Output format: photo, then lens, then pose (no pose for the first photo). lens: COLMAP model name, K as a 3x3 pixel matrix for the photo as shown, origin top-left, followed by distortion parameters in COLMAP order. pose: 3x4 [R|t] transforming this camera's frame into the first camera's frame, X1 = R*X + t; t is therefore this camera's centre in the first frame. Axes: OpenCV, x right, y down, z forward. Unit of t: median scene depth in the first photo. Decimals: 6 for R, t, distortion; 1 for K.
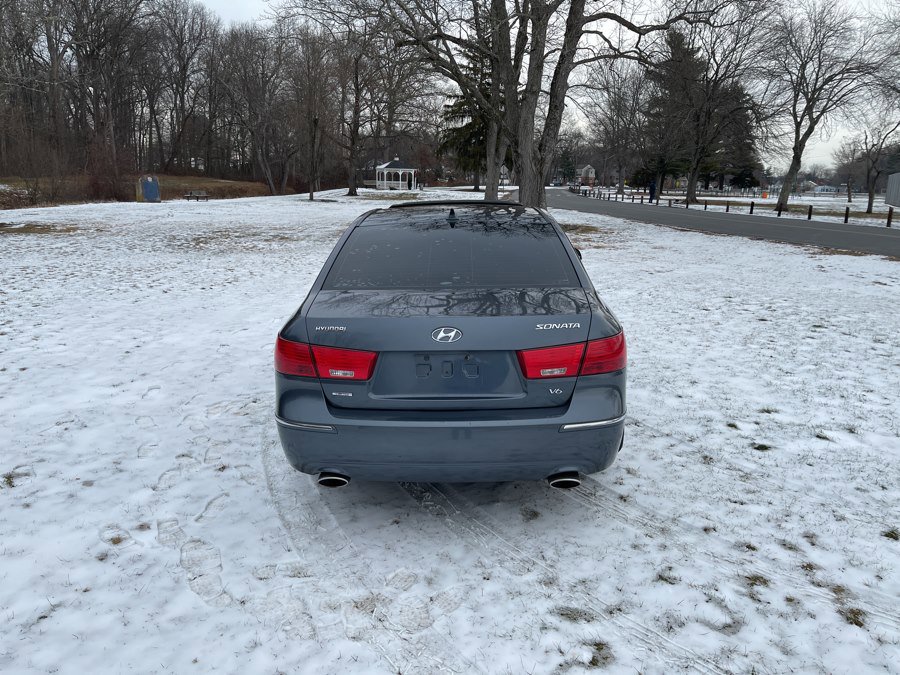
lens RADIAL K [[678.6, 0, 446.3], [0, 678.6, 338.4], [0, 0, 1]] dist [0.081487, -0.110614]
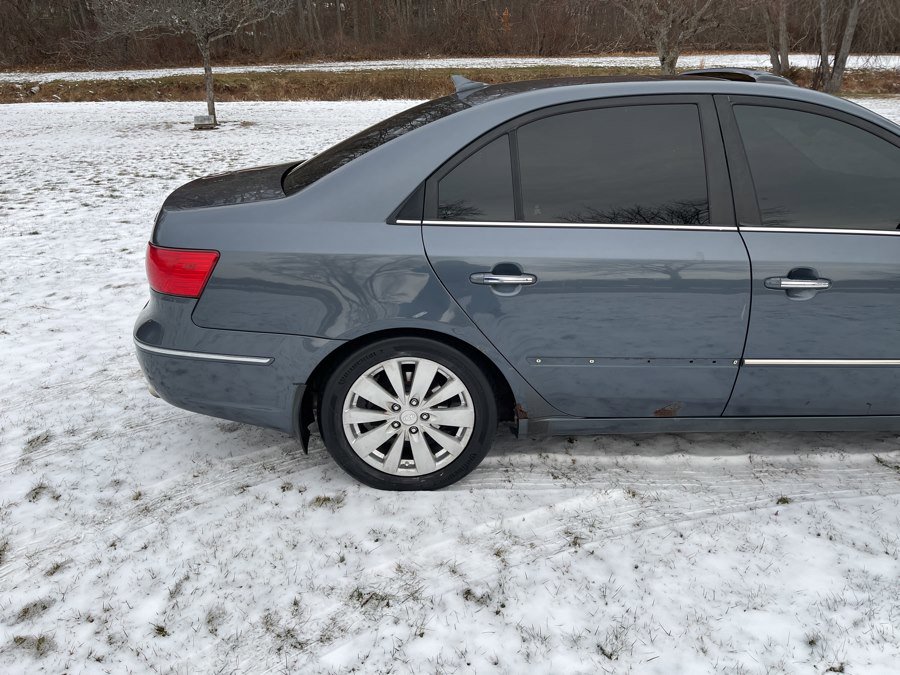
lens RADIAL K [[678.6, 0, 452.3], [0, 678.6, 339.6], [0, 0, 1]] dist [0.081487, -0.110614]
pose [[0.071021, 0.374223, -0.924615, 0.910198], [-0.217357, 0.910487, 0.351810, -0.224309], [0.973505, 0.175986, 0.146003, 1.097023]]
